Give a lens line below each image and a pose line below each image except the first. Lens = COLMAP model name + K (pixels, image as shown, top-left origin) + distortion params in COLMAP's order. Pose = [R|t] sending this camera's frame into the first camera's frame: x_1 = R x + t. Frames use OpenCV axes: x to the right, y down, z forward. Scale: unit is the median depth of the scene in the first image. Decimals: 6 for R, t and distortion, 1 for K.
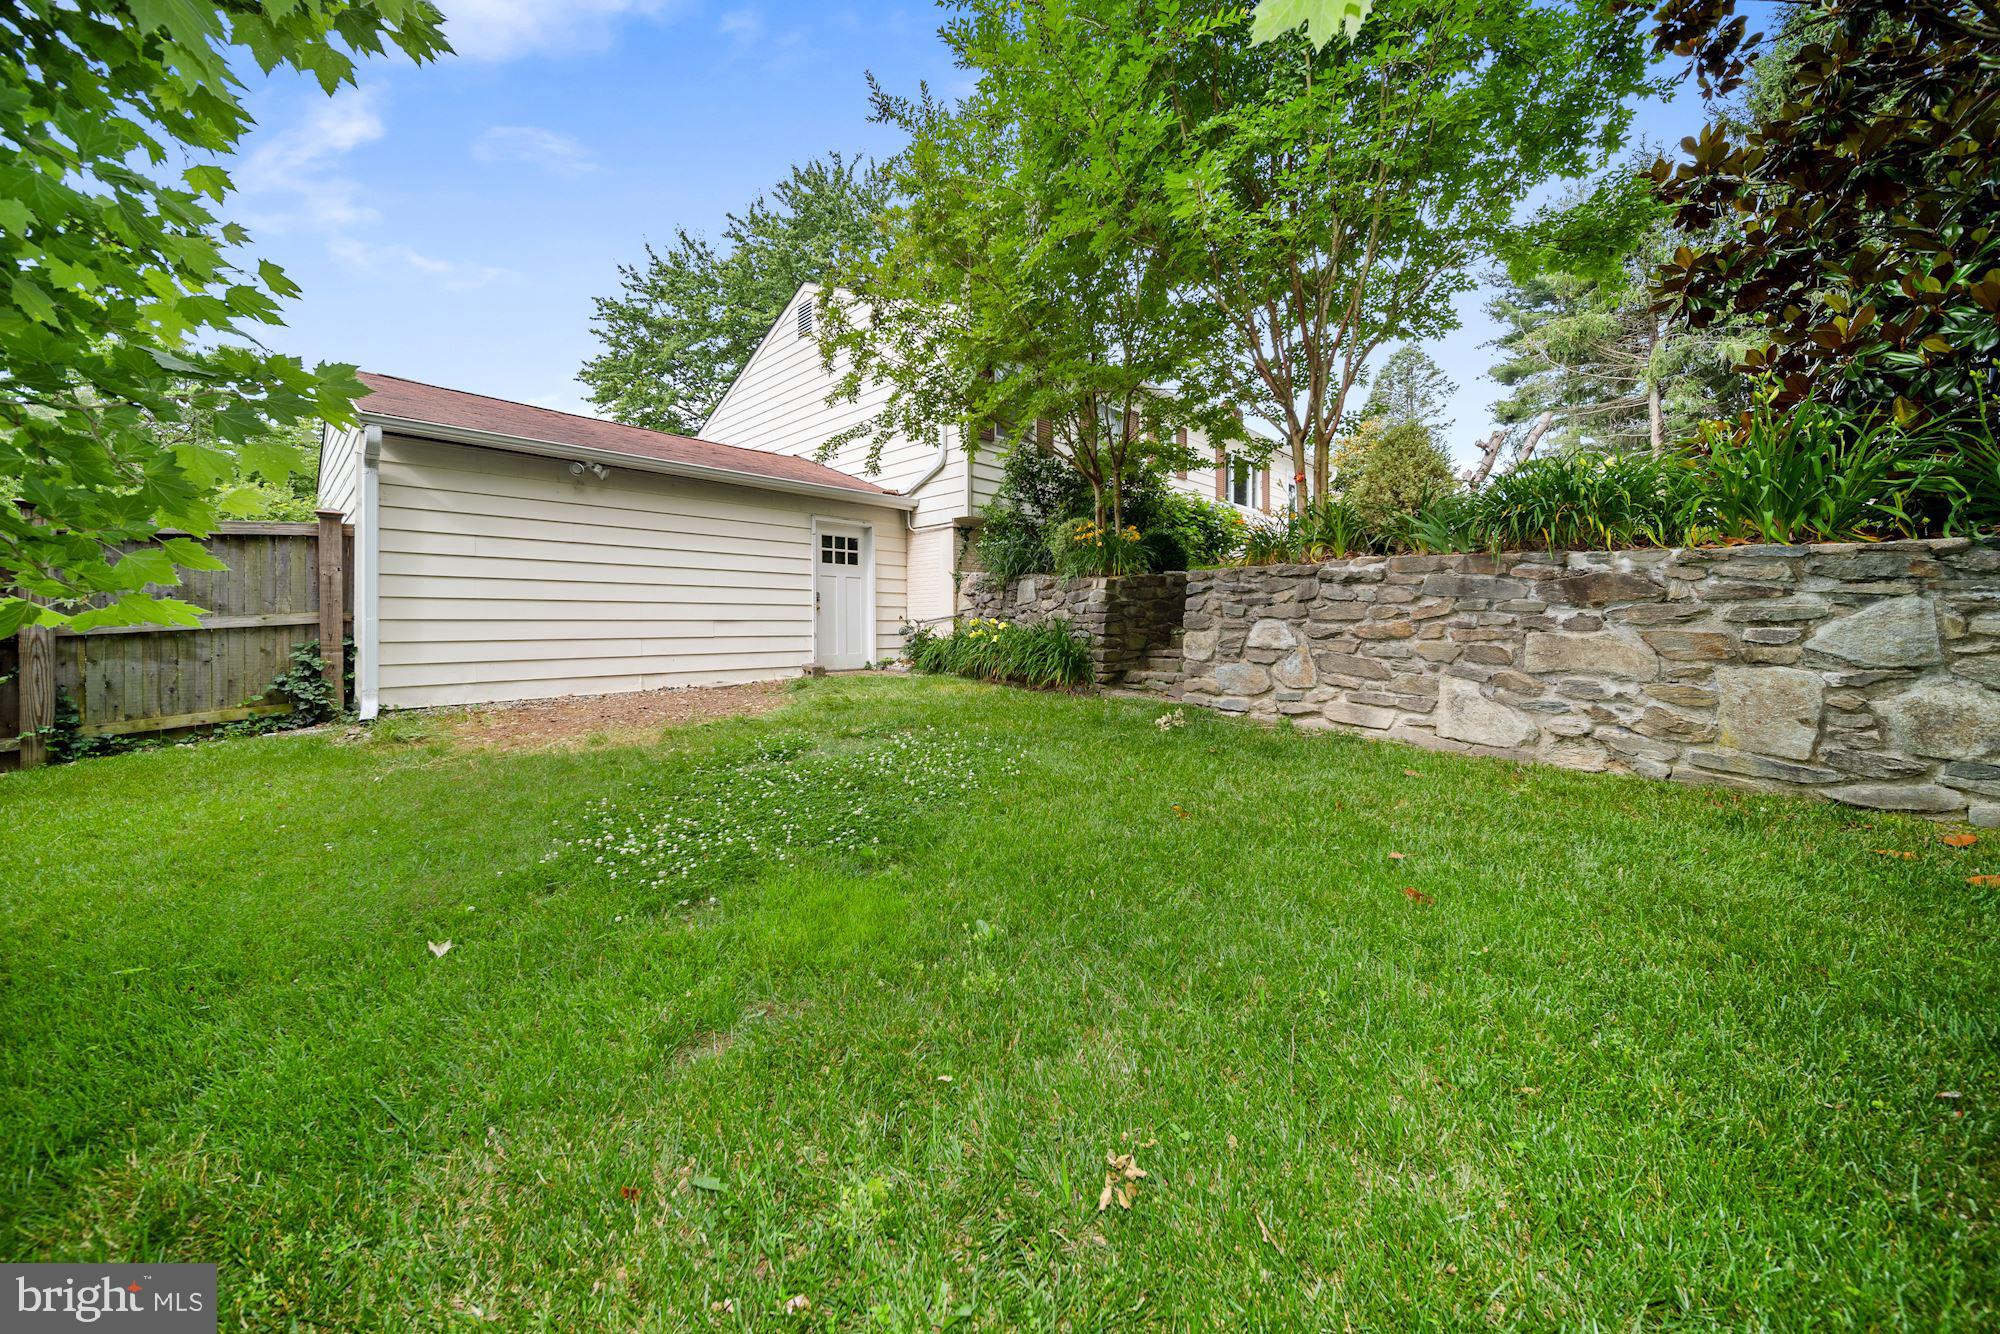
lens RADIAL K [[720.7, 0, 1009.9], [0, 720.7, 612.3], [0, 0, 1]] dist [0.000725, 0.000007]
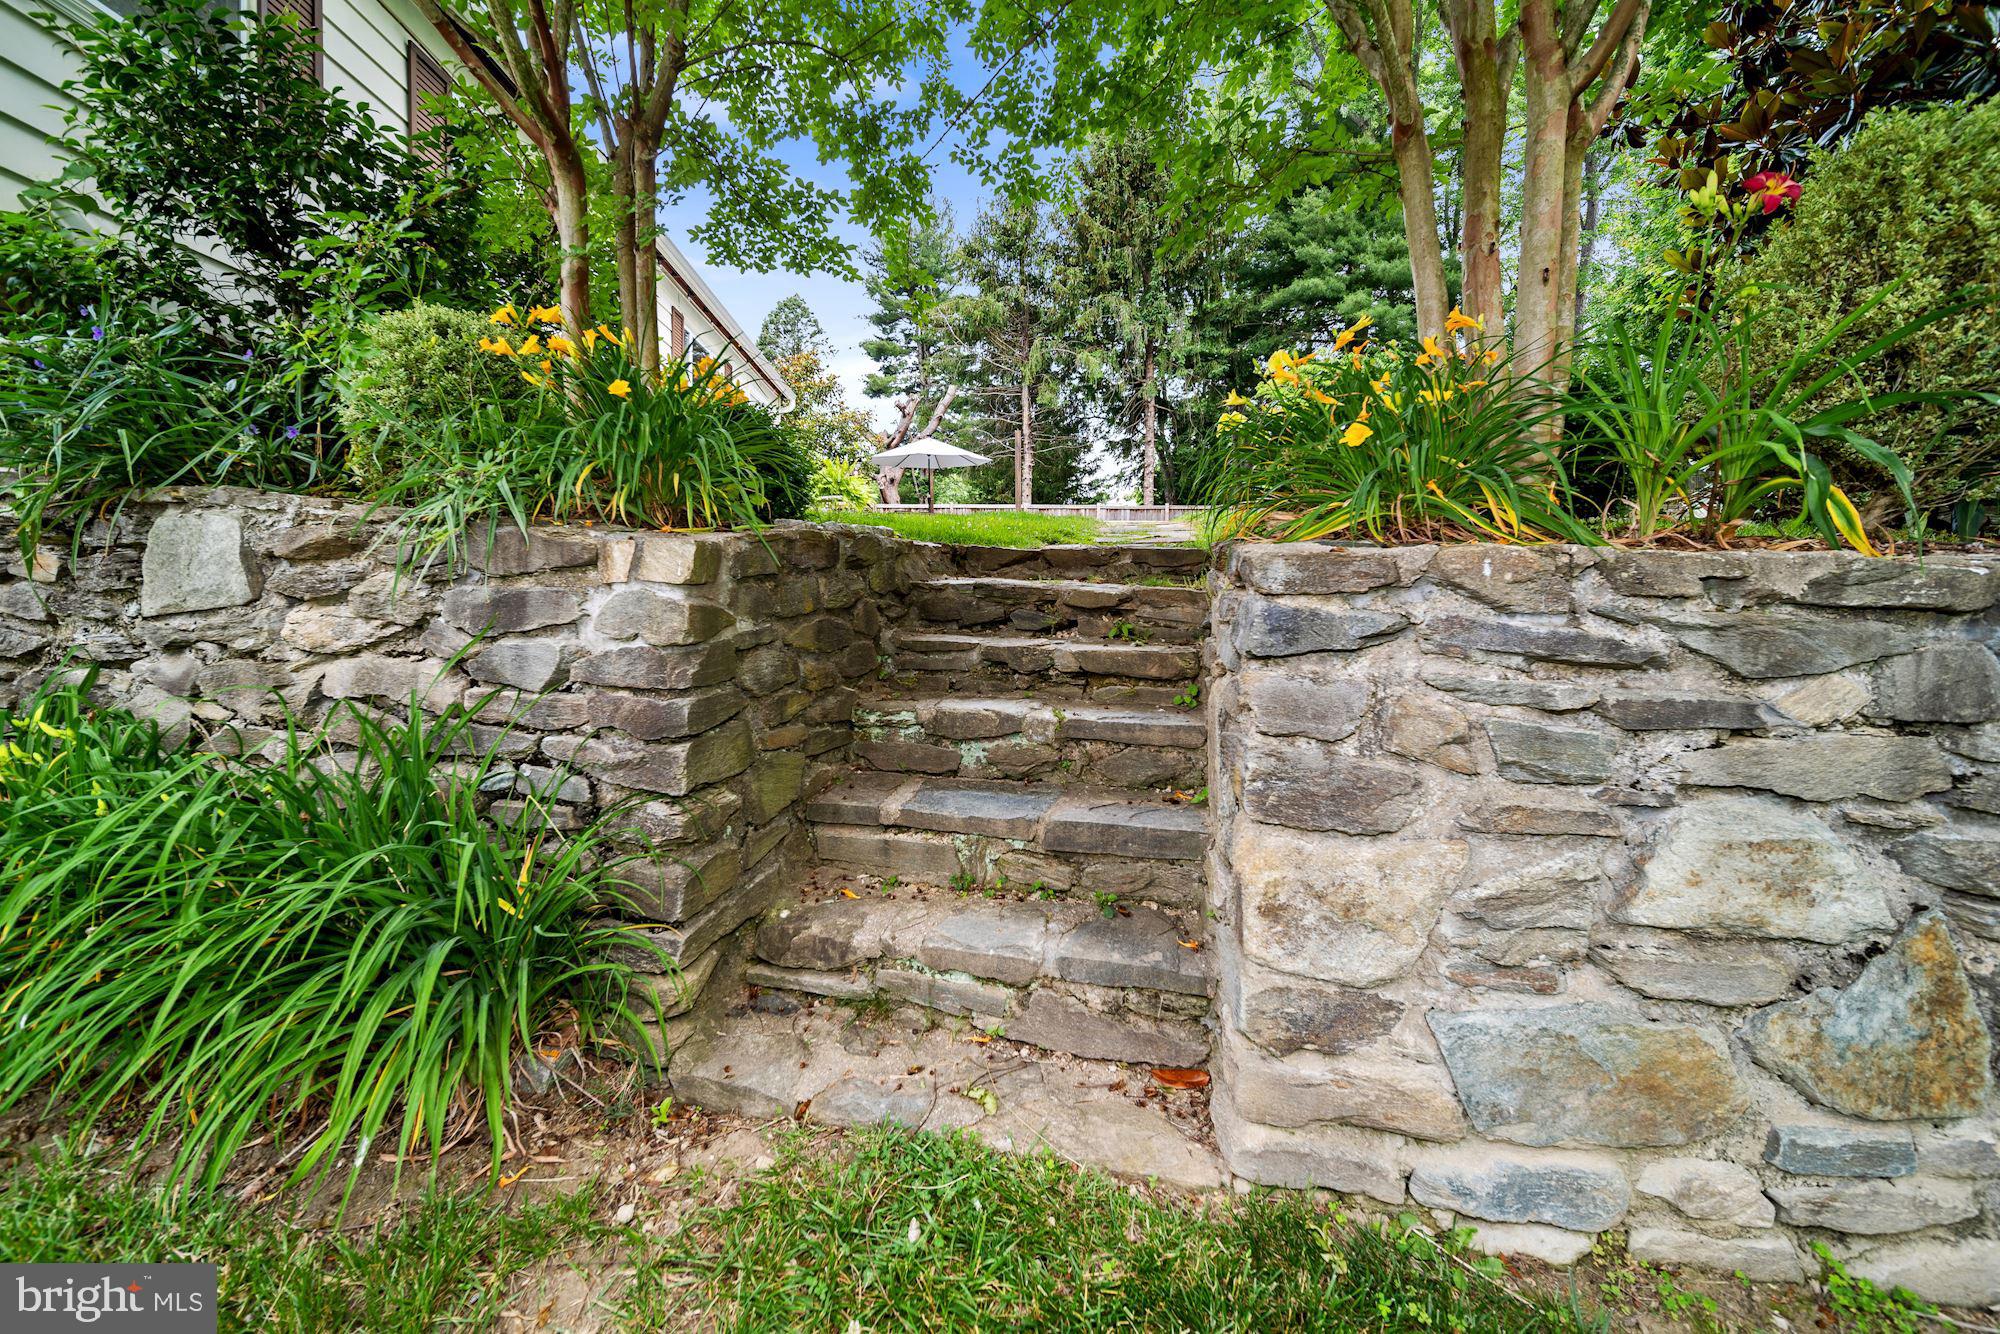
lens RADIAL K [[750.9, 0, 994.8], [0, 750.9, 608.1], [0, 0, 1]] dist [-0.000308, -0.000052]
pose [[0.690851, -0.009685, 0.722932, 0.030563], [-0.032489, 0.998484, 0.044424, -0.037695], [-0.722267, -0.054178, 0.689489, 0.751003]]
